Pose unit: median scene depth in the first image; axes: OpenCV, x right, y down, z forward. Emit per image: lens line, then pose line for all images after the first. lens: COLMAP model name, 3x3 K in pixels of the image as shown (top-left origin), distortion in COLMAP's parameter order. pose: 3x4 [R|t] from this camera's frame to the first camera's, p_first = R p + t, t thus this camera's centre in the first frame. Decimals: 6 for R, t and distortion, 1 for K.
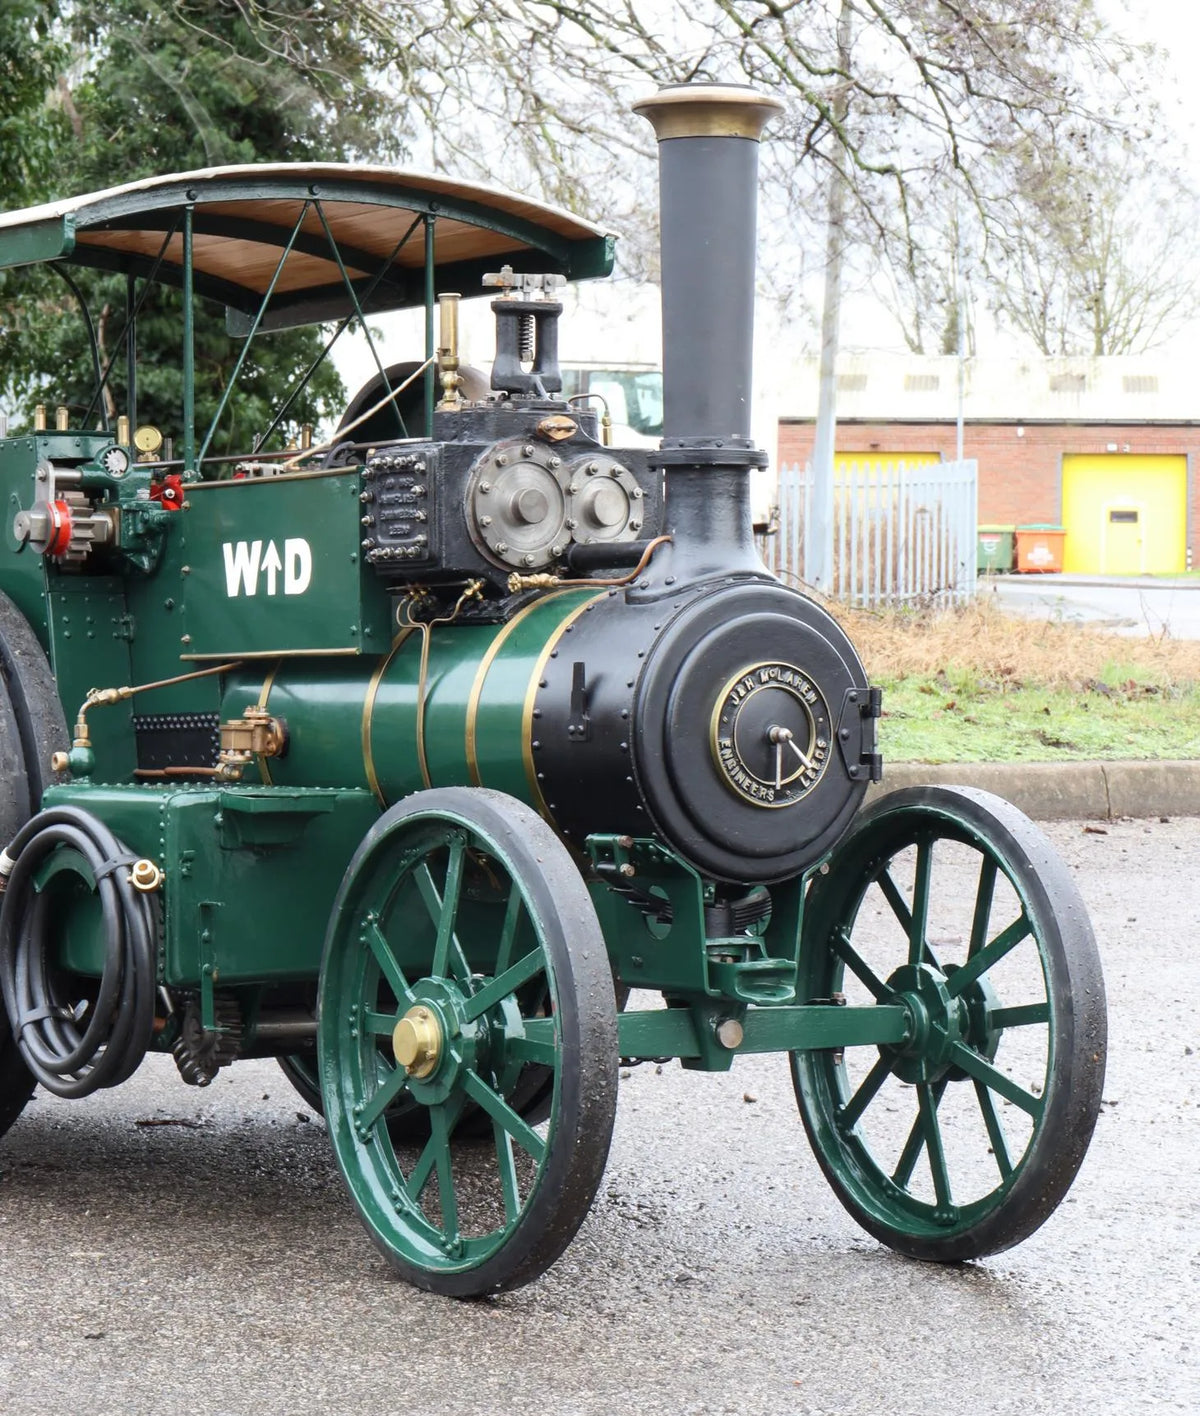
lens RADIAL K [[4688.3, 0, 603.6], [0, 4688.3, 711.0], [0, 0, 1]] dist [-0.042032, 0.000000]
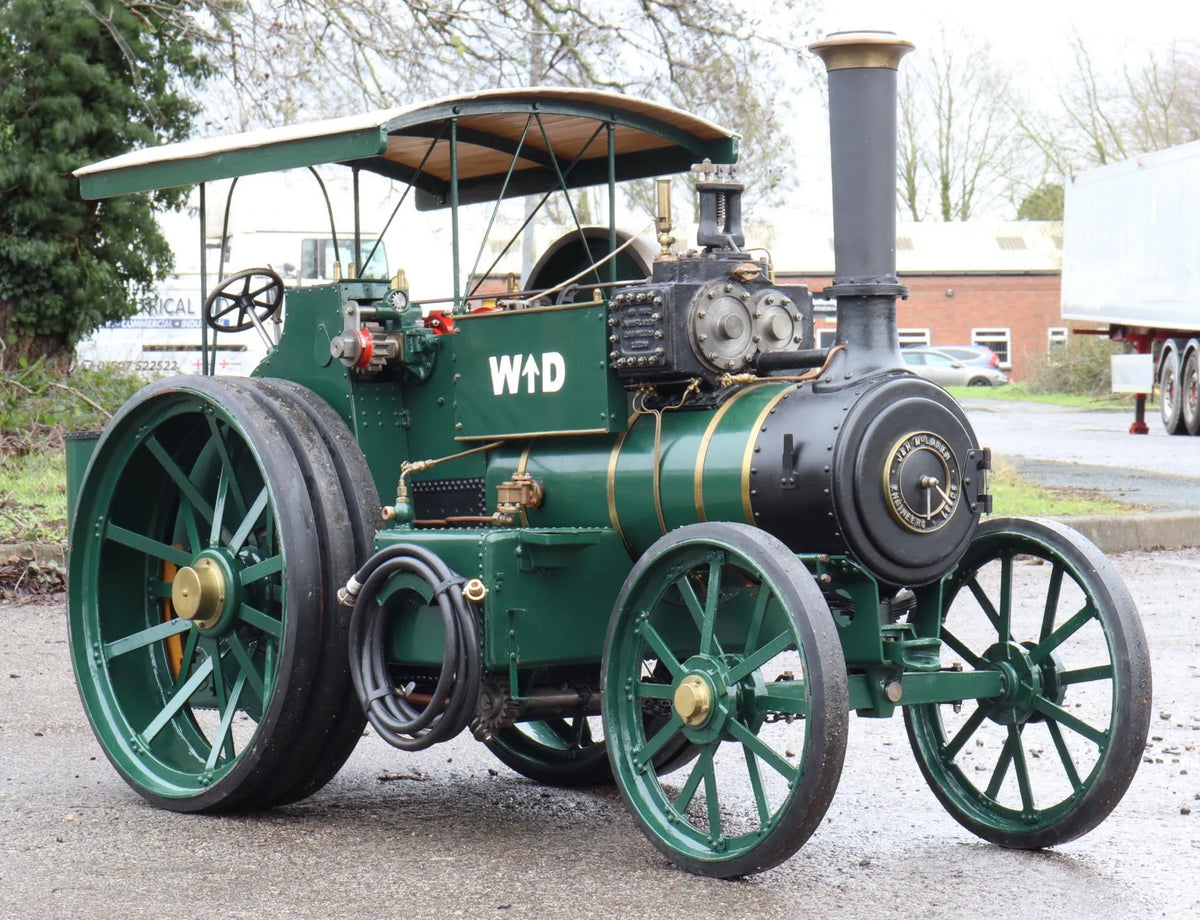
lens RADIAL K [[3652.7, 0, 656.6], [0, 3652.7, 423.4], [0, 0, 1]] dist [0.002635, 0.000000]
pose [[0.995372, -0.016675, 0.094641, -0.142432], [0.018718, 0.999610, -0.020733, 0.008277], [-0.094259, 0.022409, 0.995296, -0.102659]]
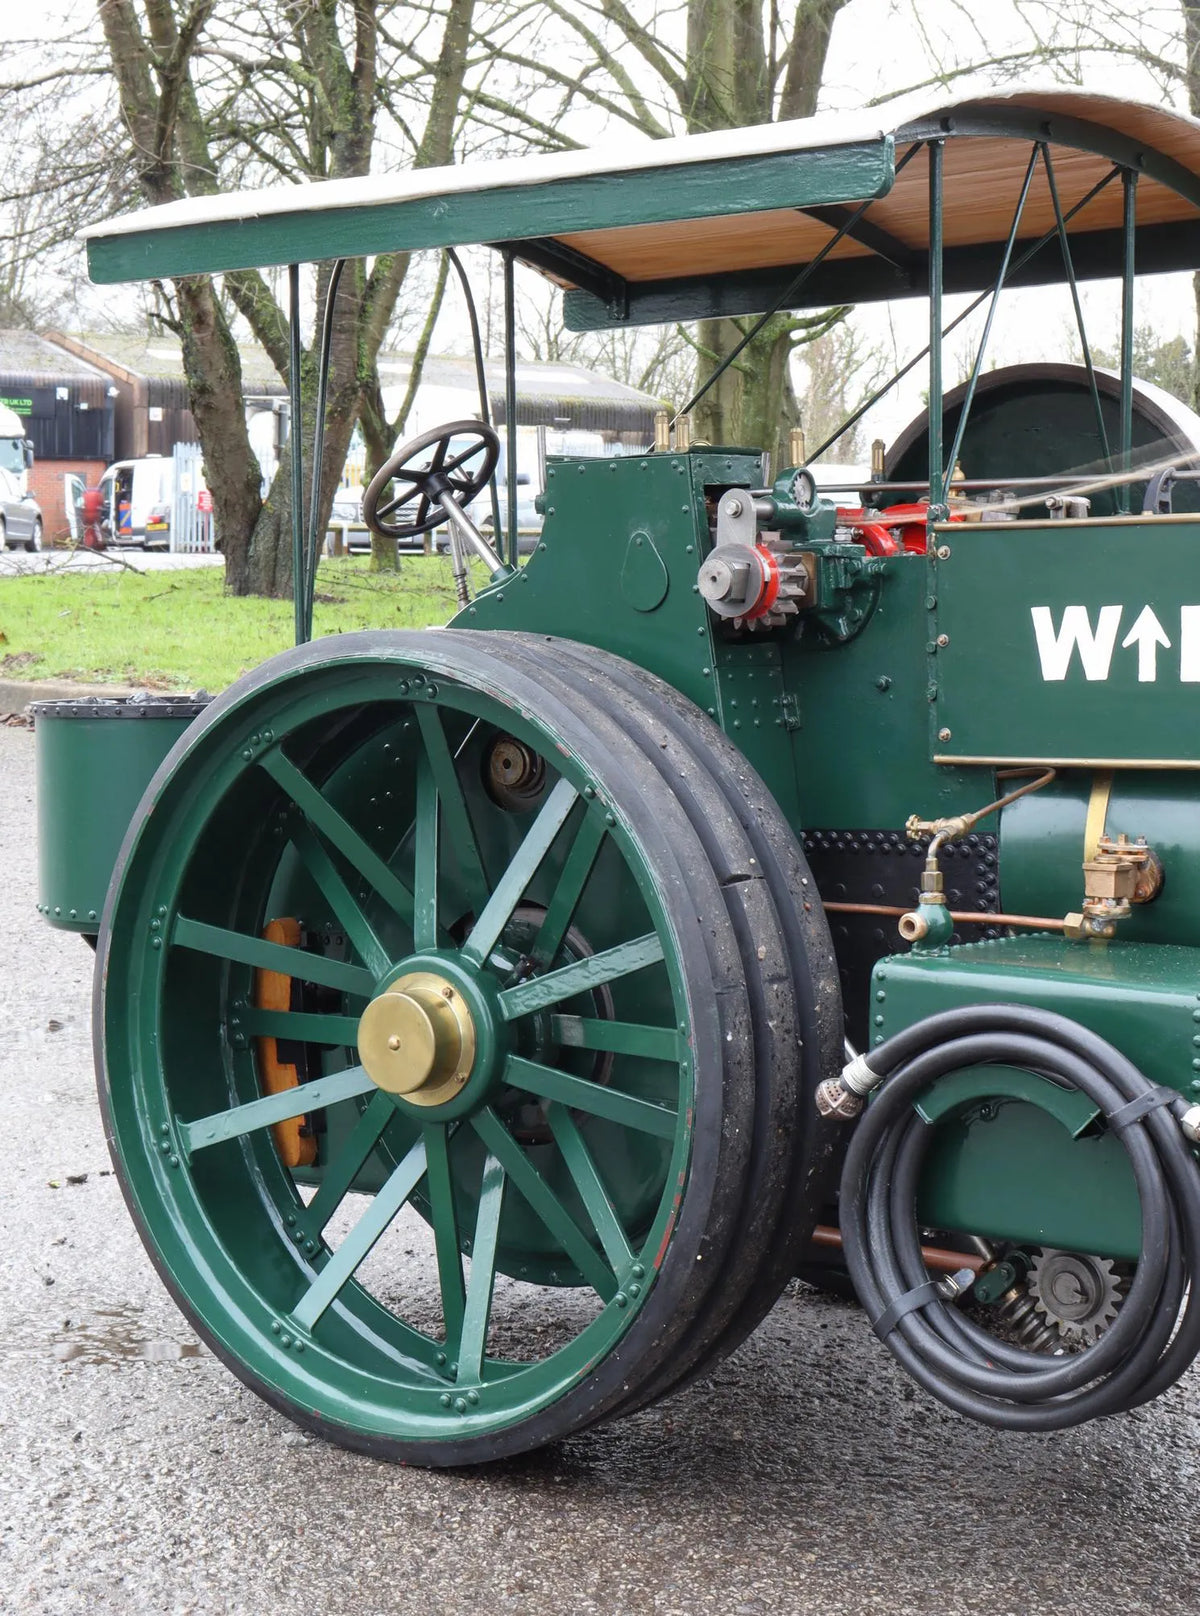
lens RADIAL K [[2973.6, 0, 589.2], [0, 2973.6, 810.6], [0, 0, 1]] dist [0.087485, 0.000000]
pose [[0.956459, -0.021327, 0.291085, -0.297604], [0.001978, 0.997778, 0.066603, -0.036986], [-0.291859, -0.063127, 0.954376, 0.604845]]
